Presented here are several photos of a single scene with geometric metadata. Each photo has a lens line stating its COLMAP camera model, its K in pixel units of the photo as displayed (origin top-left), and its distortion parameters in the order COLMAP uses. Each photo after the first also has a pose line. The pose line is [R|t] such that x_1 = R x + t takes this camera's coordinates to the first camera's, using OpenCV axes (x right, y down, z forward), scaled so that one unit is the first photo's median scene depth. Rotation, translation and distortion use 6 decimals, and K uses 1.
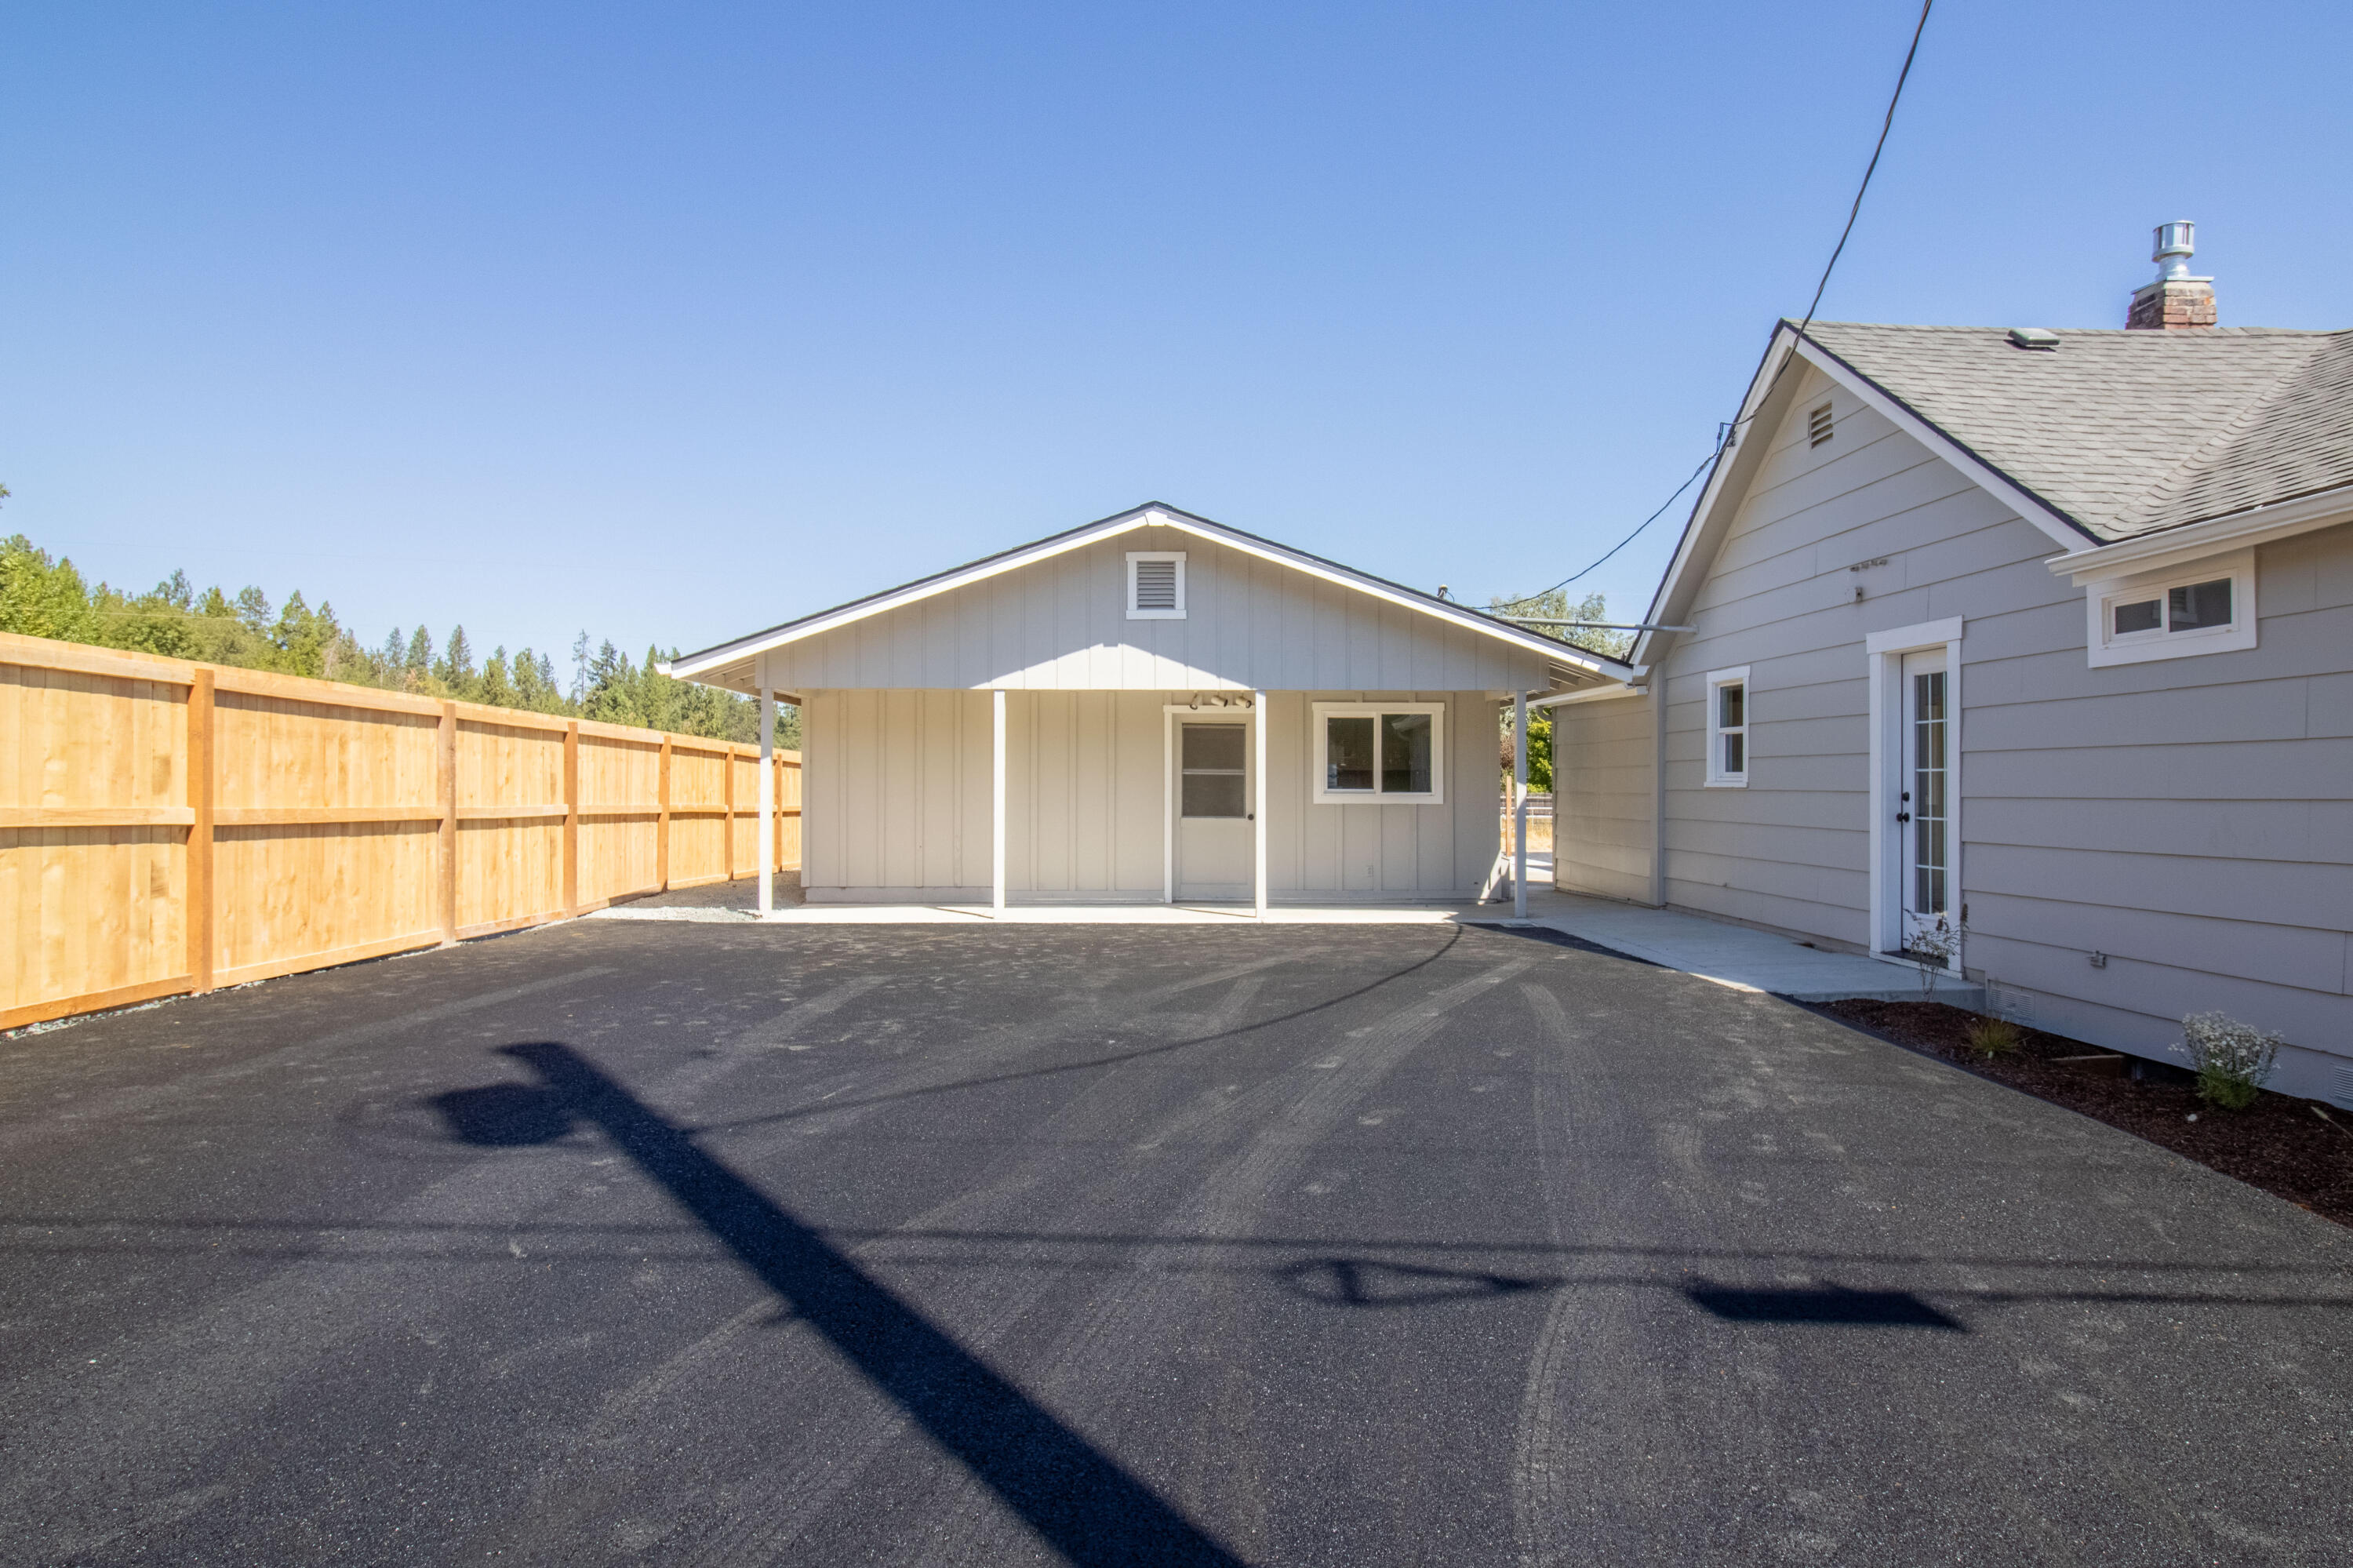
lens RADIAL K [[1289.5, 0, 1177.3], [0, 1289.5, 774.1], [0, 0, 1]] dist [-0.003587, -0.002353]
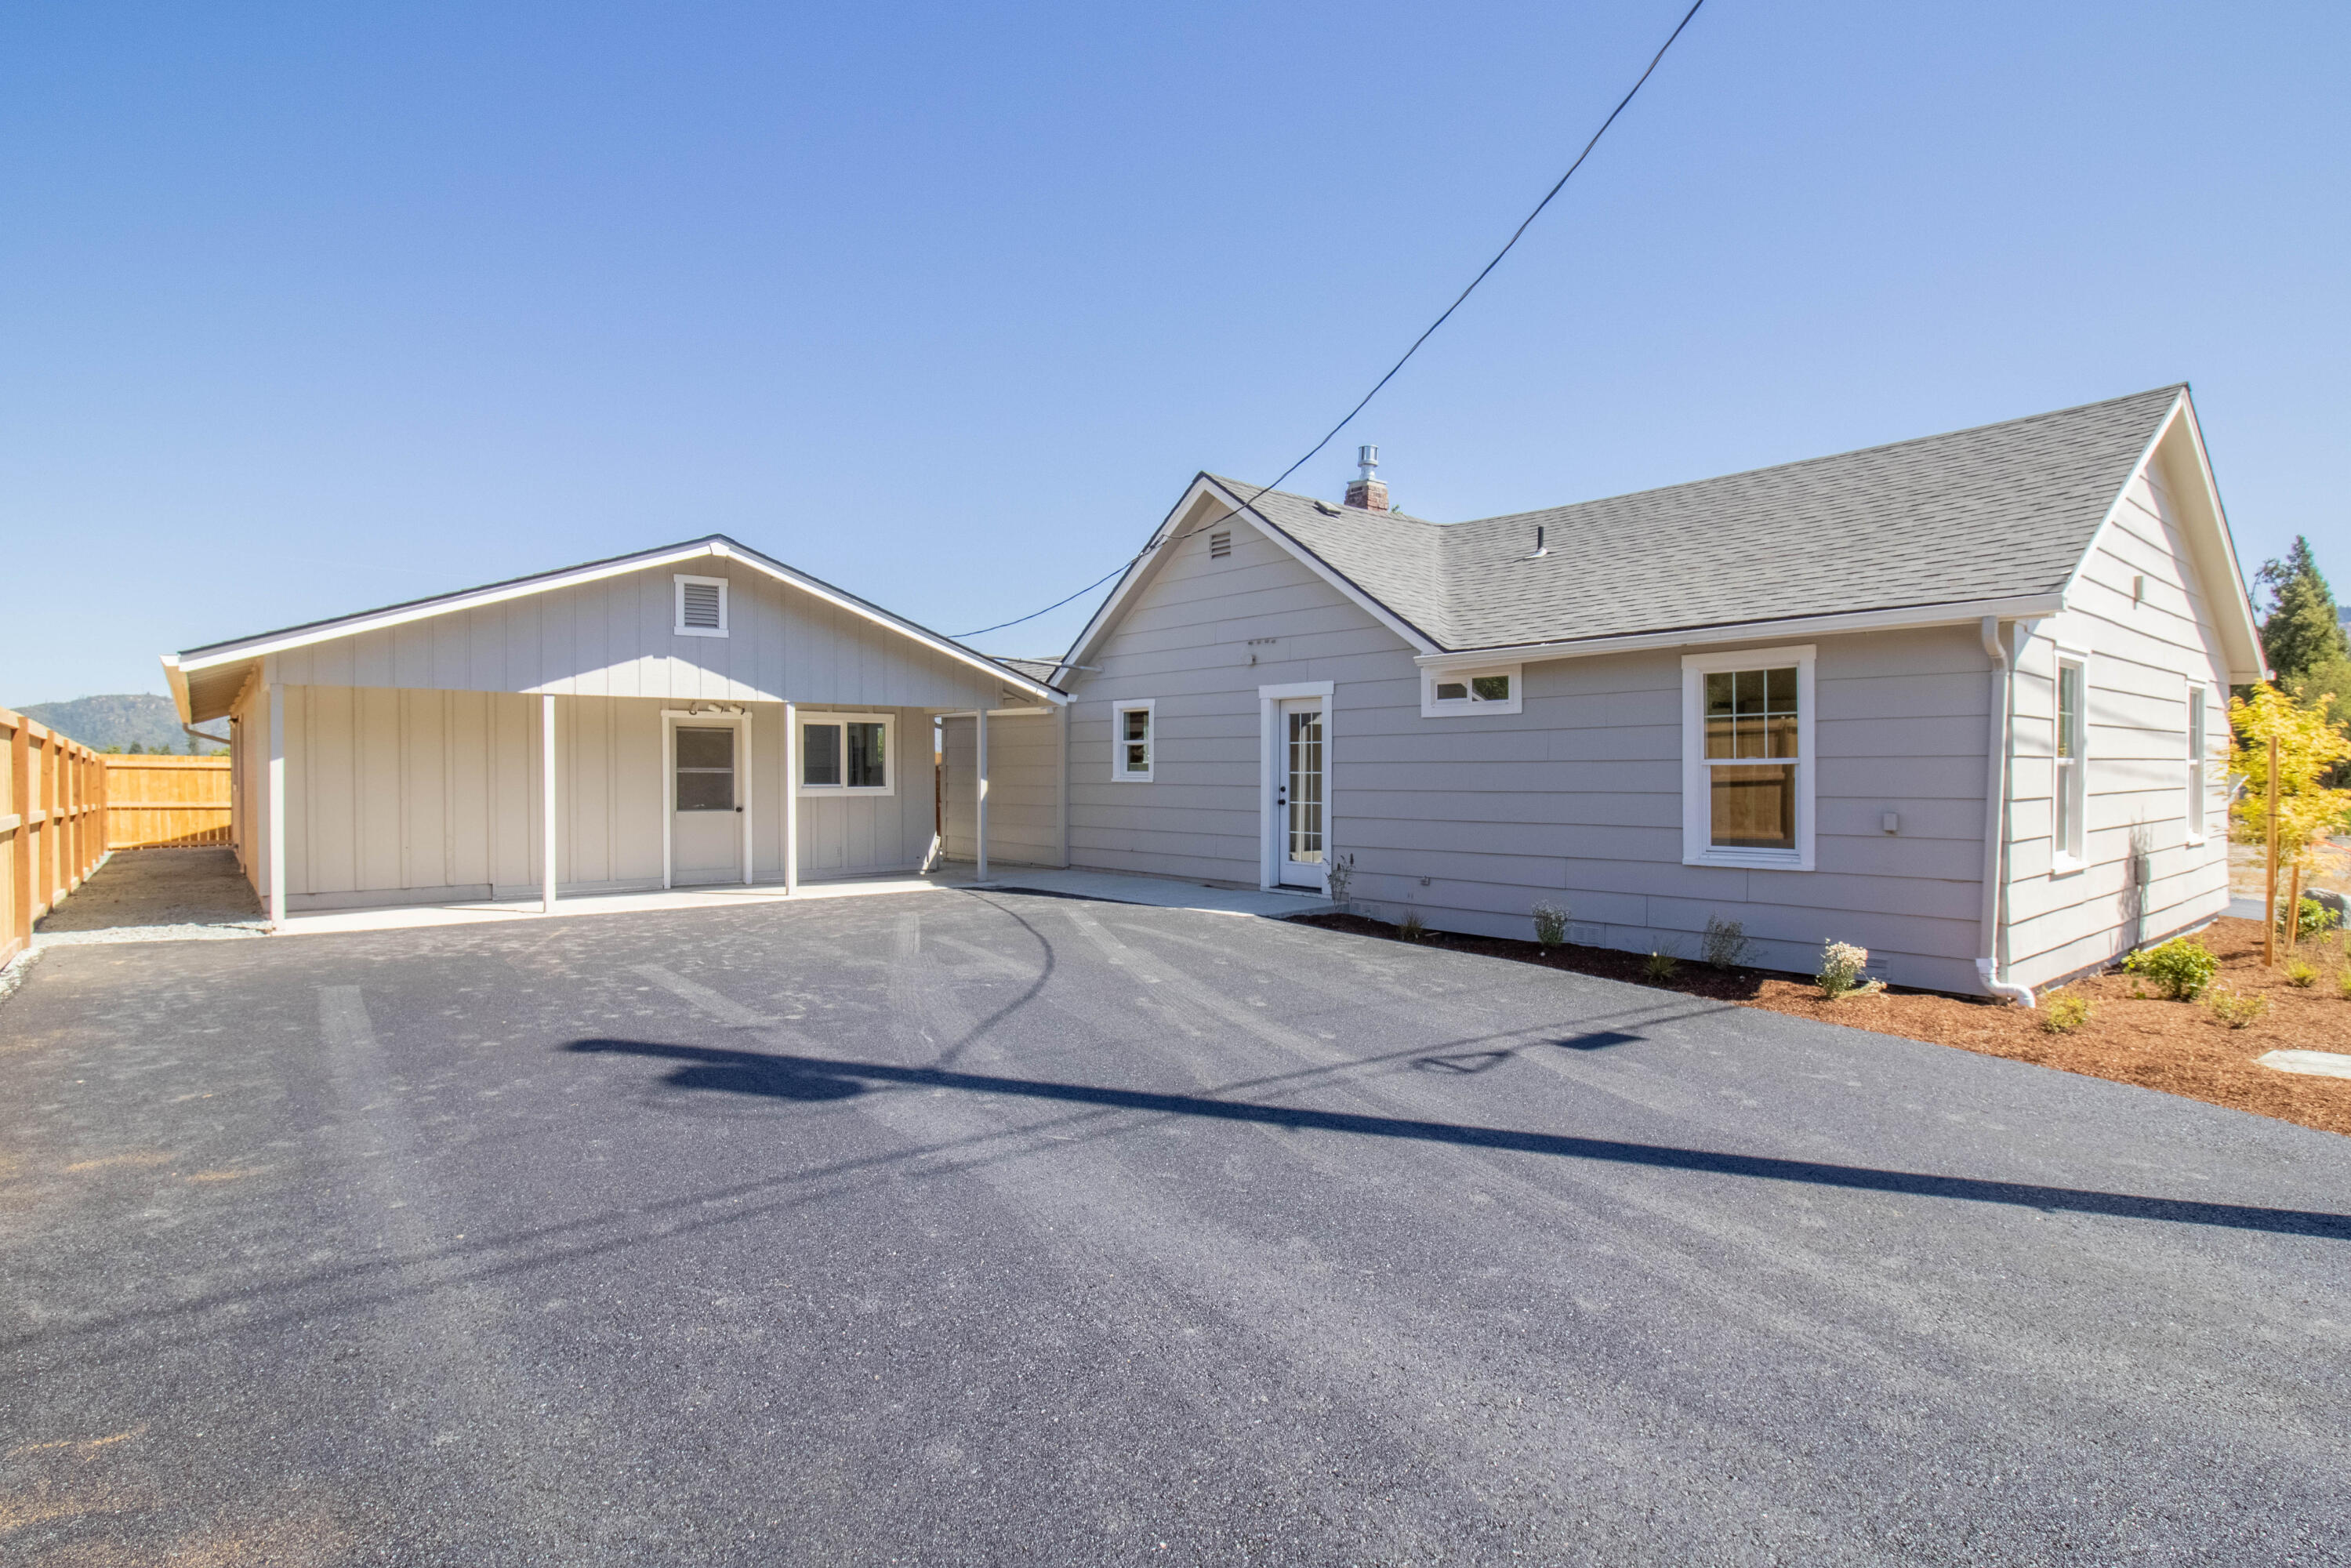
lens RADIAL K [[1076.2, 0, 1175.2], [0, 1076.2, 788.0], [0, 0, 1]] dist [0.002186, 0.000725]
pose [[0.811637, -0.011437, 0.584051, -0.245732], [-0.001297, 0.999771, 0.021380, -0.009181], [-0.584161, -0.018110, 0.811436, -0.006096]]
